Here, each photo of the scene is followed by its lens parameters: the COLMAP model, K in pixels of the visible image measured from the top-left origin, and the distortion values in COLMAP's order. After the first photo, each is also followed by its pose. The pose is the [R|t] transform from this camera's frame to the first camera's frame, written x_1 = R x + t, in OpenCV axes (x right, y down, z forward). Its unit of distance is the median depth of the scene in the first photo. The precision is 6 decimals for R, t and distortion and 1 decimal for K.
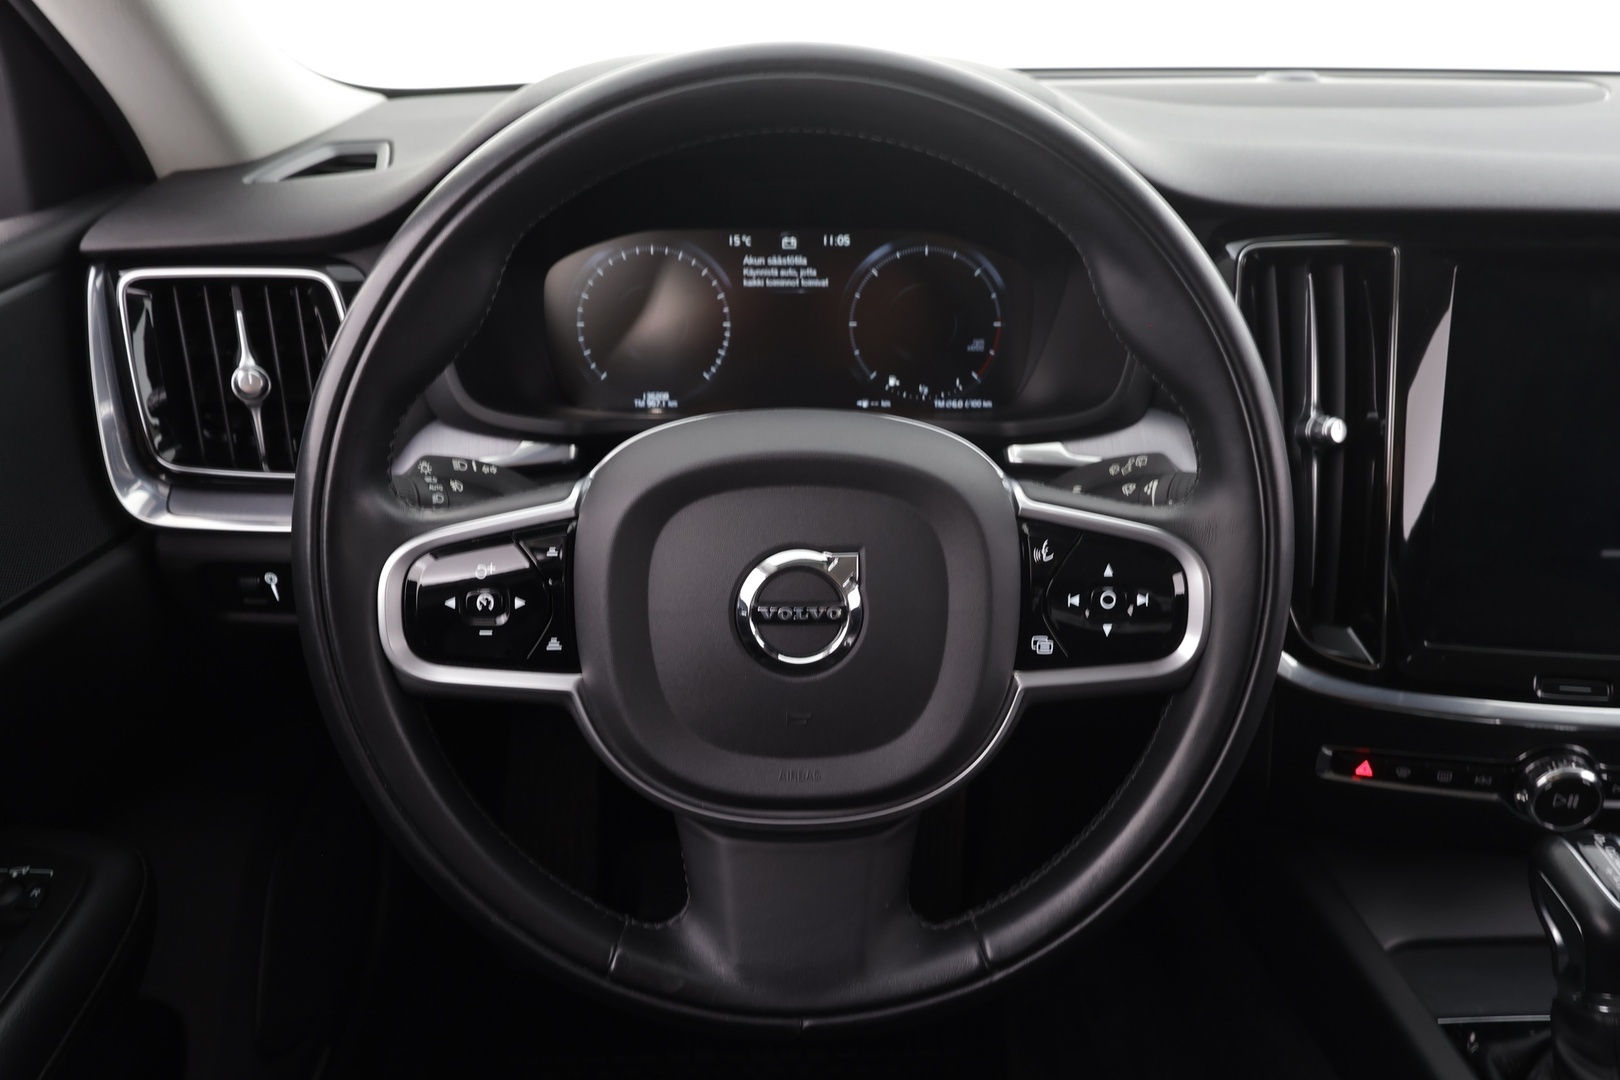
lens RADIAL K [[1183.9, 0, 810.7], [0, 1183.9, 561.2], [0, 0, 1]] dist [-0.003178, 0.002498]
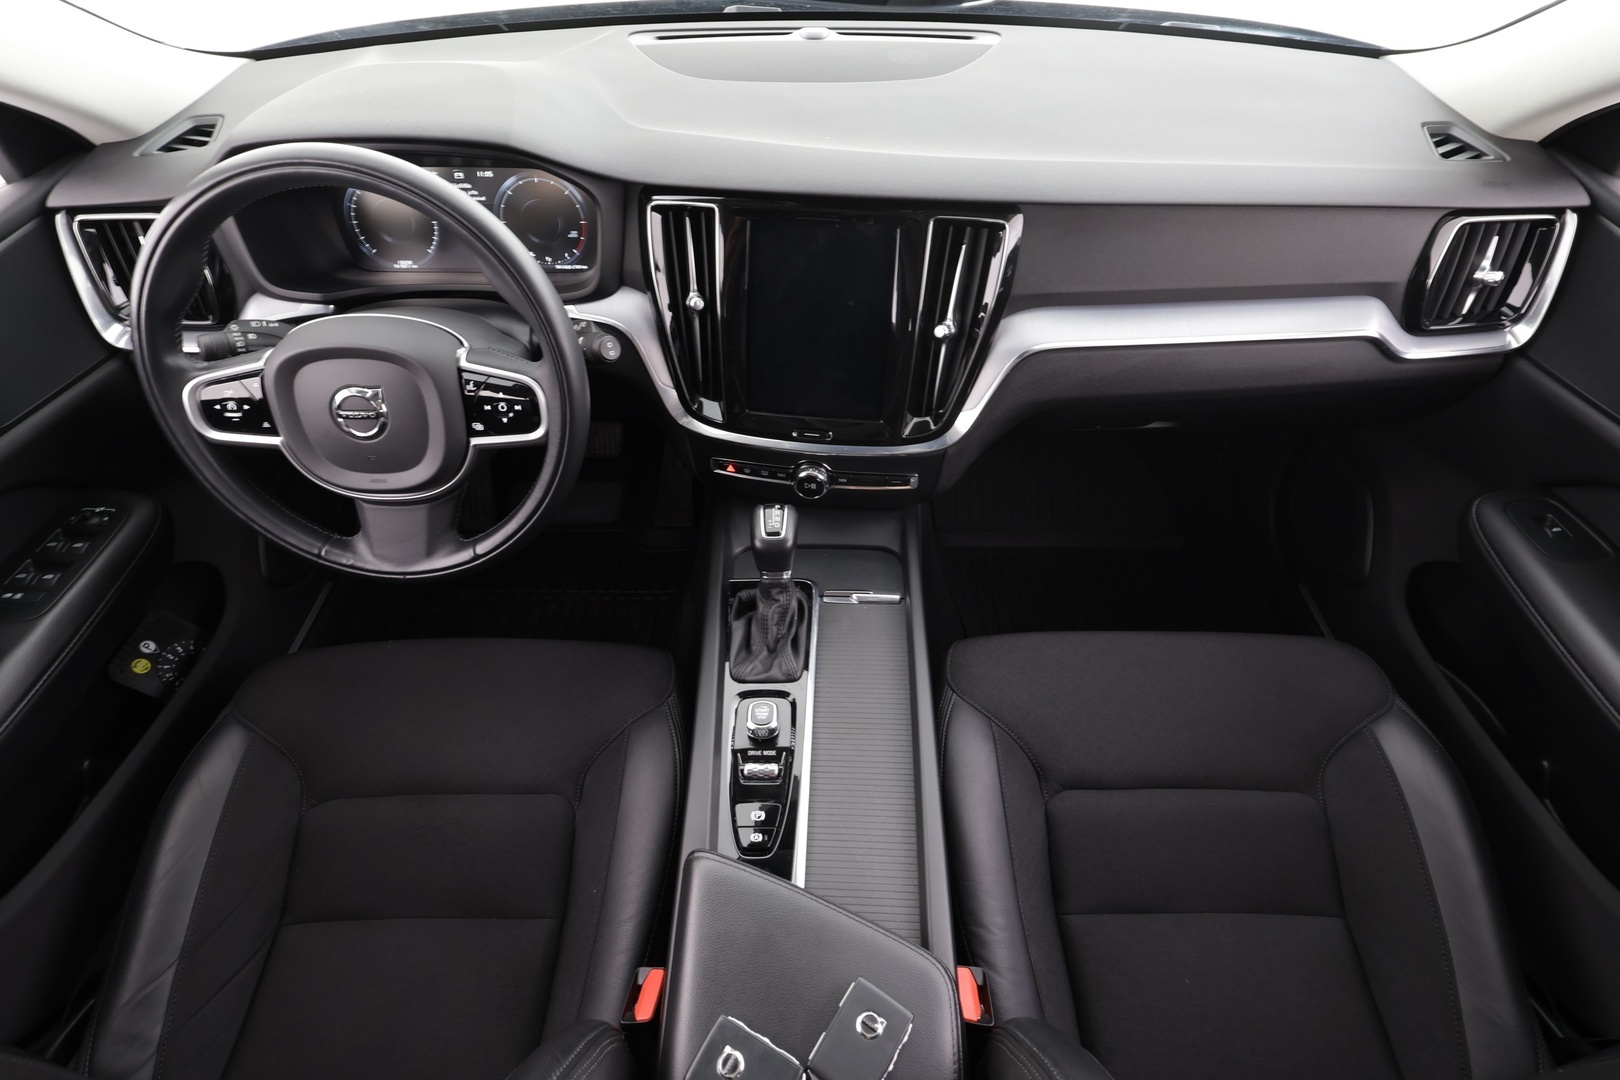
lens RADIAL K [[812.3, 0, 780.5], [0, 812.3, 542.2], [0, 0, 1]] dist [0.012306, -0.000383]
pose [[0.999260, 0.015281, -0.035312, 0.803896], [-0.003036, 0.946205, 0.323553, -0.219515], [0.038356, -0.323206, 0.945551, -0.523296]]
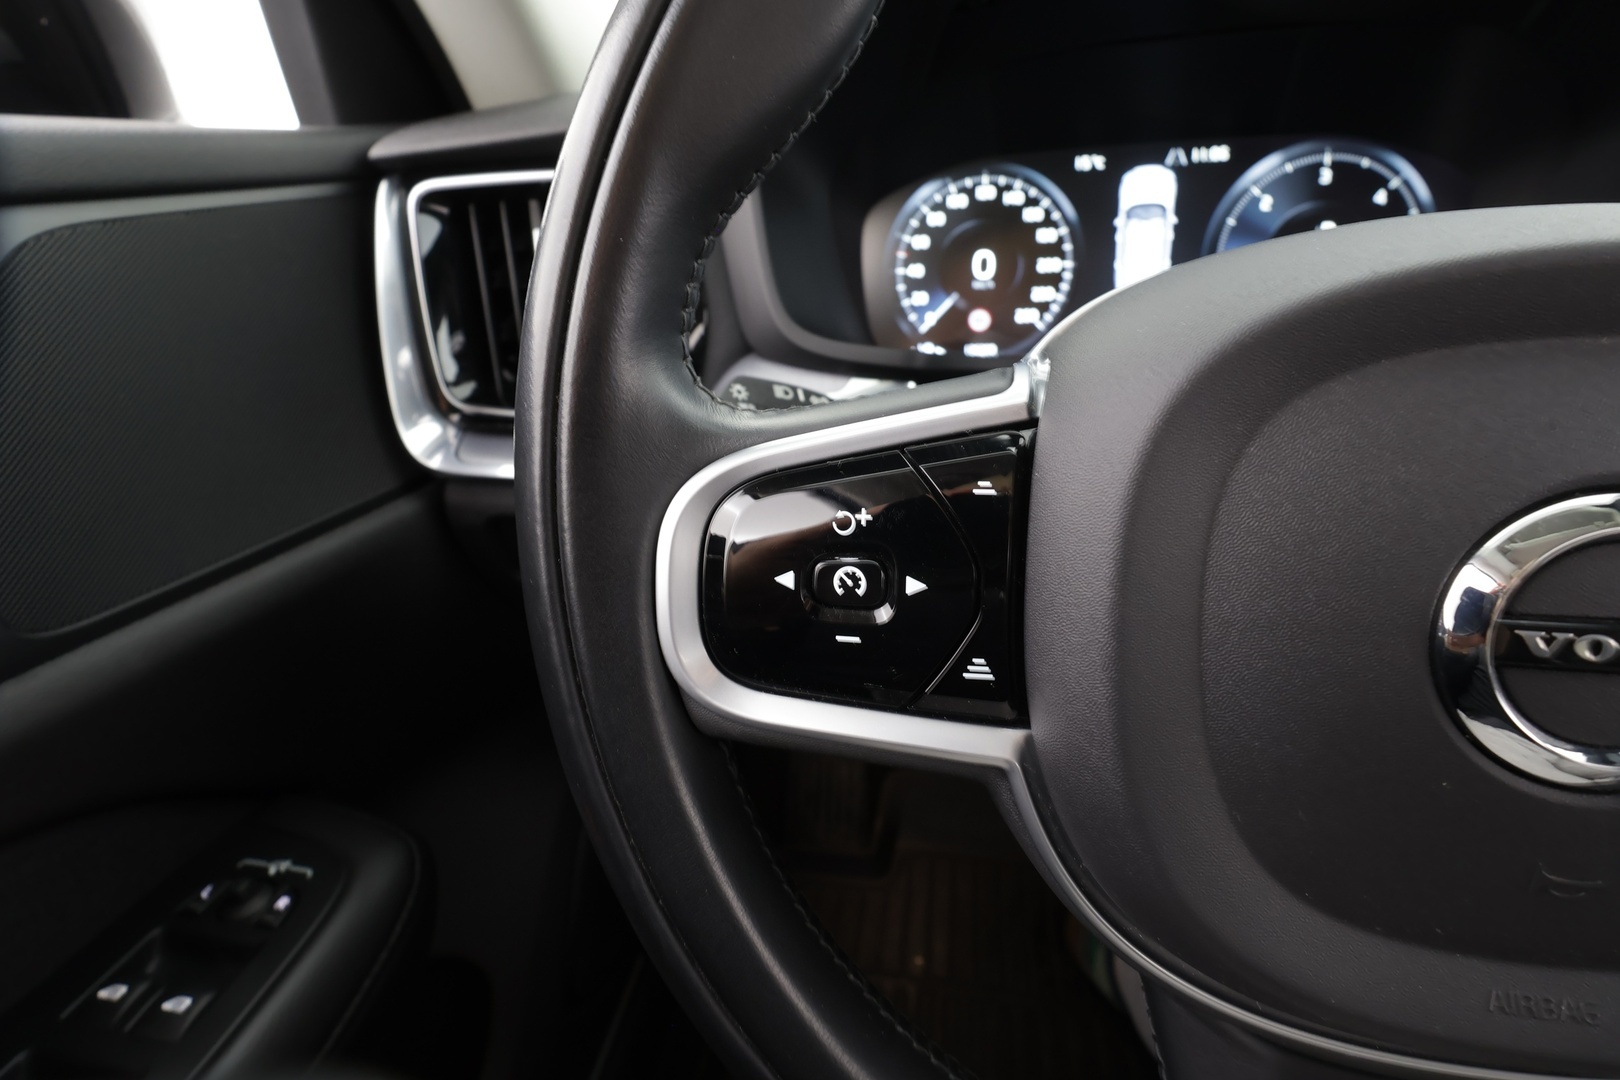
lens RADIAL K [[765.5, 0, 810.0], [0, 765.5, 540.0], [0, 0, 1]] dist [0.002113, -0.000016]
pose [[0.977329, 0.026142, -0.210105, -0.207444], [-0.026529, 0.999648, 0.000974, 0.015932], [0.210057, 0.004622, 0.977678, 0.624734]]
